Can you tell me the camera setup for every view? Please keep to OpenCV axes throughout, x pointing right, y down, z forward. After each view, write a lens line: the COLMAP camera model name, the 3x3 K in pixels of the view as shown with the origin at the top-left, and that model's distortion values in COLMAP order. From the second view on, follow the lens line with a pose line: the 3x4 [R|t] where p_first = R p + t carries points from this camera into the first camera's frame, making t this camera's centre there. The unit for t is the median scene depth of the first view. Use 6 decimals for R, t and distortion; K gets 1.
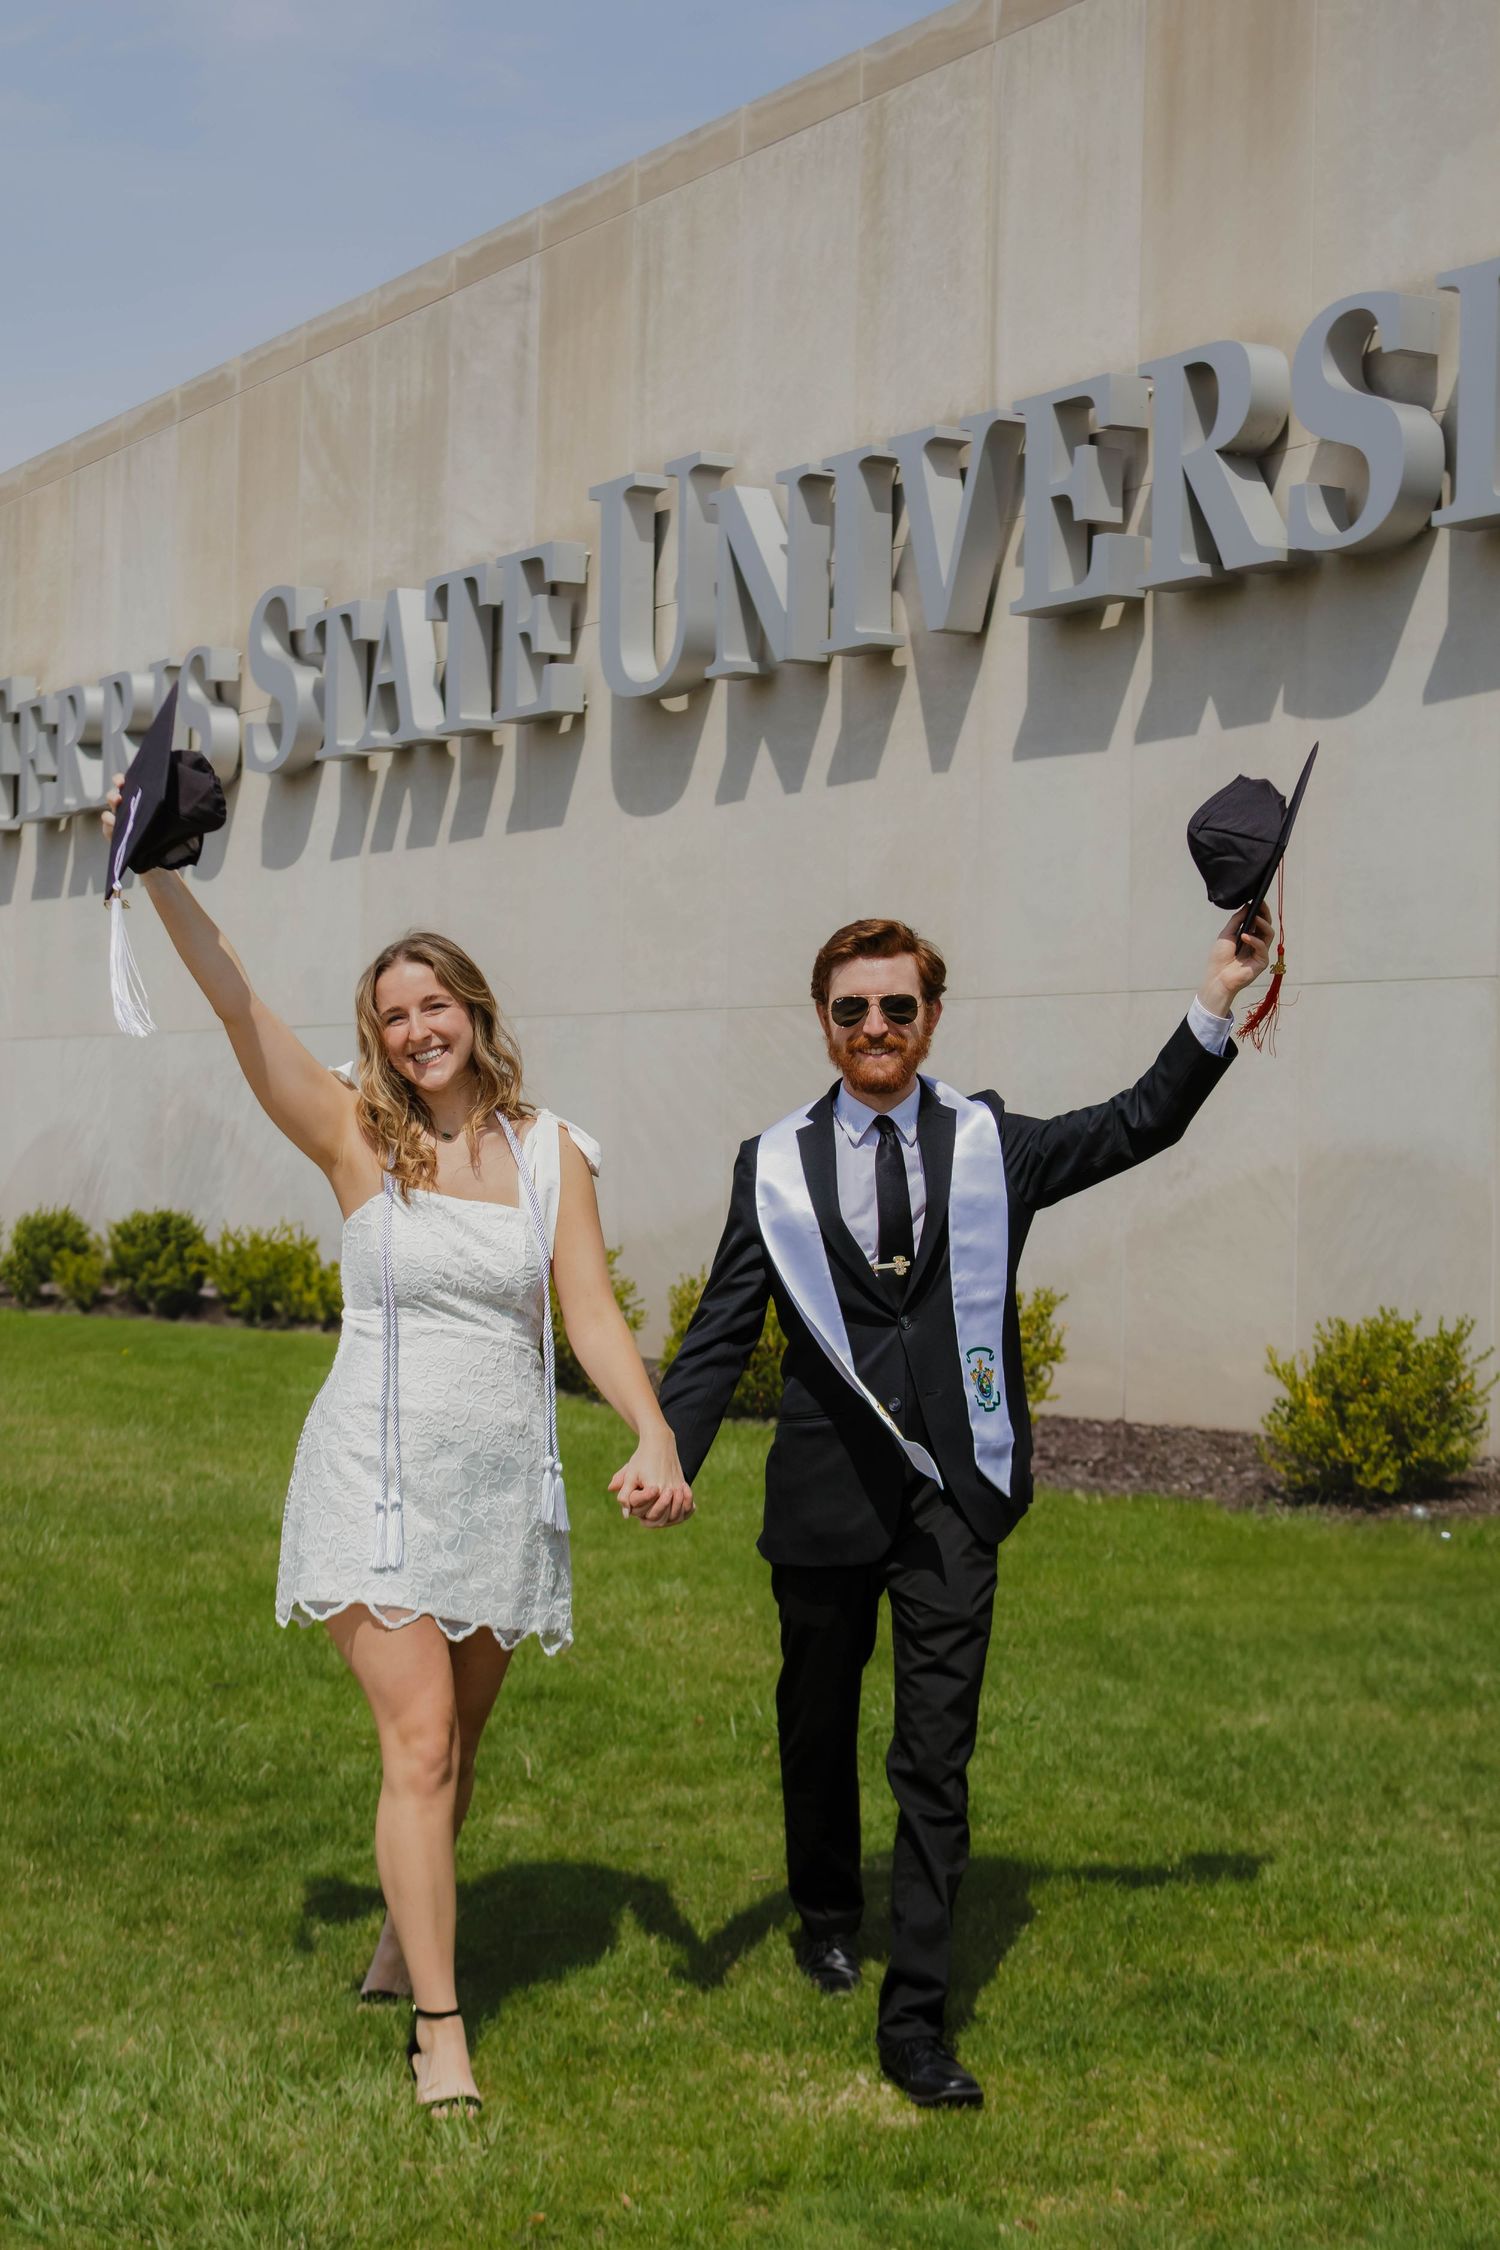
lens RADIAL K [[3945.3, 0, 750.0], [0, 3945.3, 1125.0], [0, 0, 1]] dist [-0.029127, -0.087102]
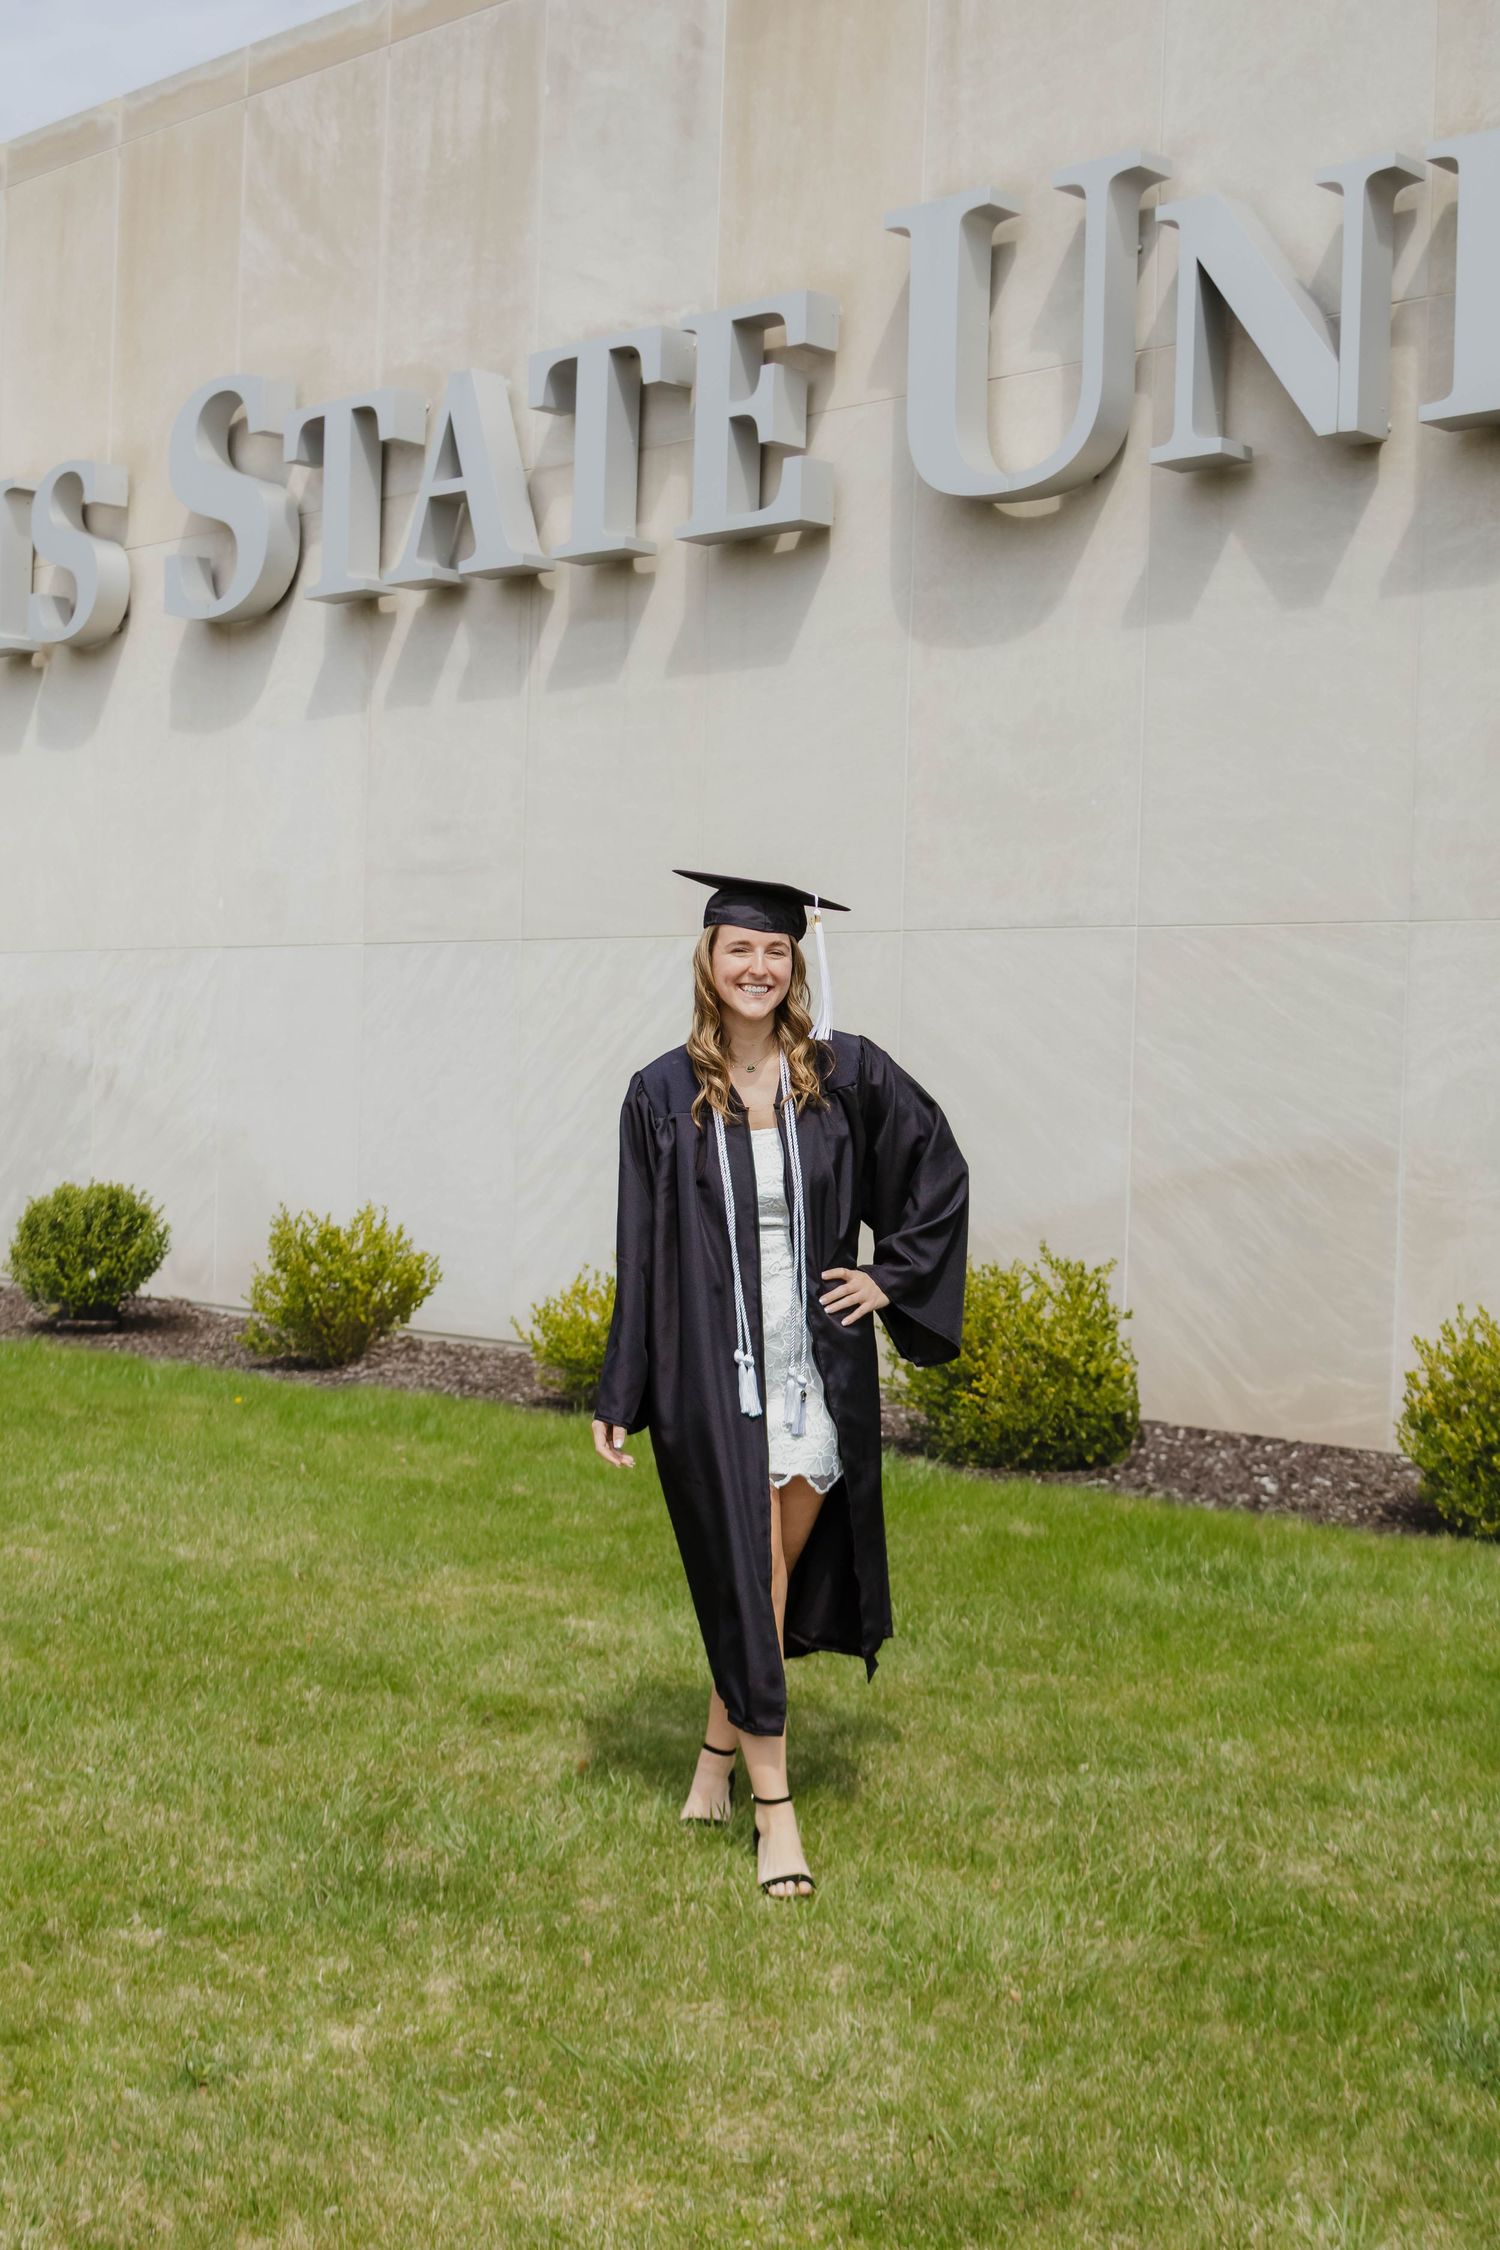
lens RADIAL K [[3315.5, 0, 750.0], [0, 3315.5, 1125.0], [0, 0, 1]] dist [-0.004835, 0.088599]
pose [[0.969273, 0.012620, 0.245662, -0.181093], [-0.017126, 0.999722, 0.016214, -0.000525], [-0.245389, -0.019923, 0.969220, 0.337441]]
